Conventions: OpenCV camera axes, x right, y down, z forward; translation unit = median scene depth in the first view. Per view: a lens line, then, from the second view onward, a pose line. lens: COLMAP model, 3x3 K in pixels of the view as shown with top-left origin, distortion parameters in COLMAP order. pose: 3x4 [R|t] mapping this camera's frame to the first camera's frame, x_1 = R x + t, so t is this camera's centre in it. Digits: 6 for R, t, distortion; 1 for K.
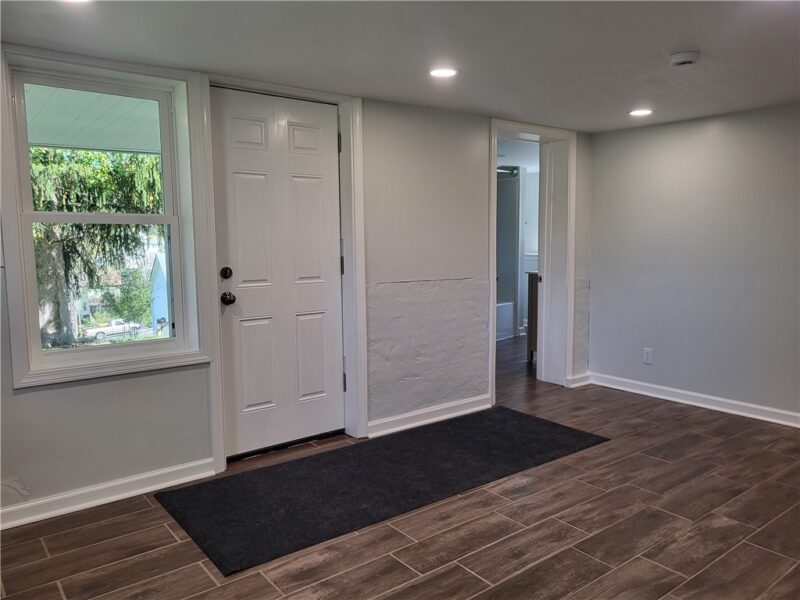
lens RADIAL K [[610.1, 0, 400.0], [0, 610.1, 300.0], [0, 0, 1]] dist [0.008839, 0.005628]
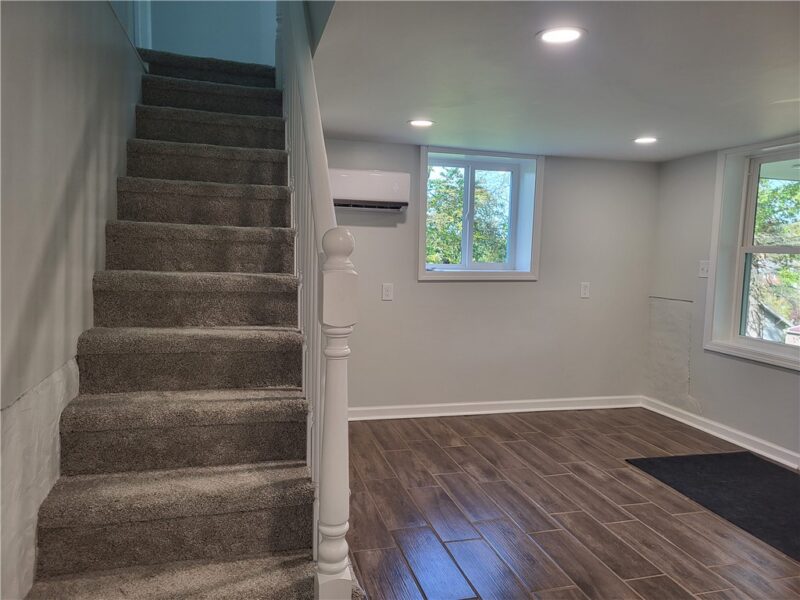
lens RADIAL K [[605.2, 0, 399.4], [0, 605.2, 291.0], [0, 0, 1]] dist [0.000395, -0.005427]
pose [[-0.389871, 0.073842, -0.917904, 1.310150], [-0.121827, 0.983882, 0.130895, -0.138870], [0.912775, 0.162858, -0.374591, 0.870100]]
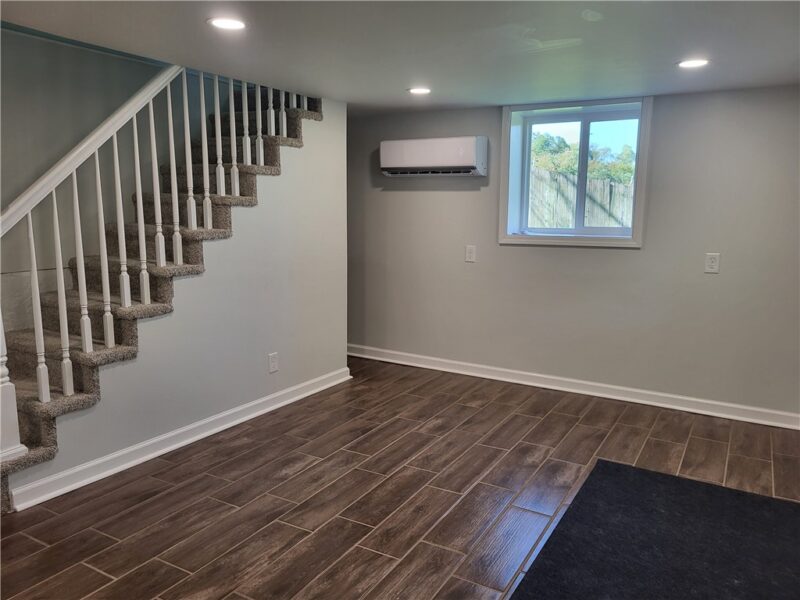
lens RADIAL K [[610.1, 0, 400.0], [0, 610.1, 300.0], [0, 0, 1]] dist [0.008839, 0.005628]
pose [[-0.930252, 0.056713, -0.362511, 0.576607], [-0.039963, 0.966445, 0.253747, -0.226915], [0.364738, 0.250536, -0.896771, 1.793641]]
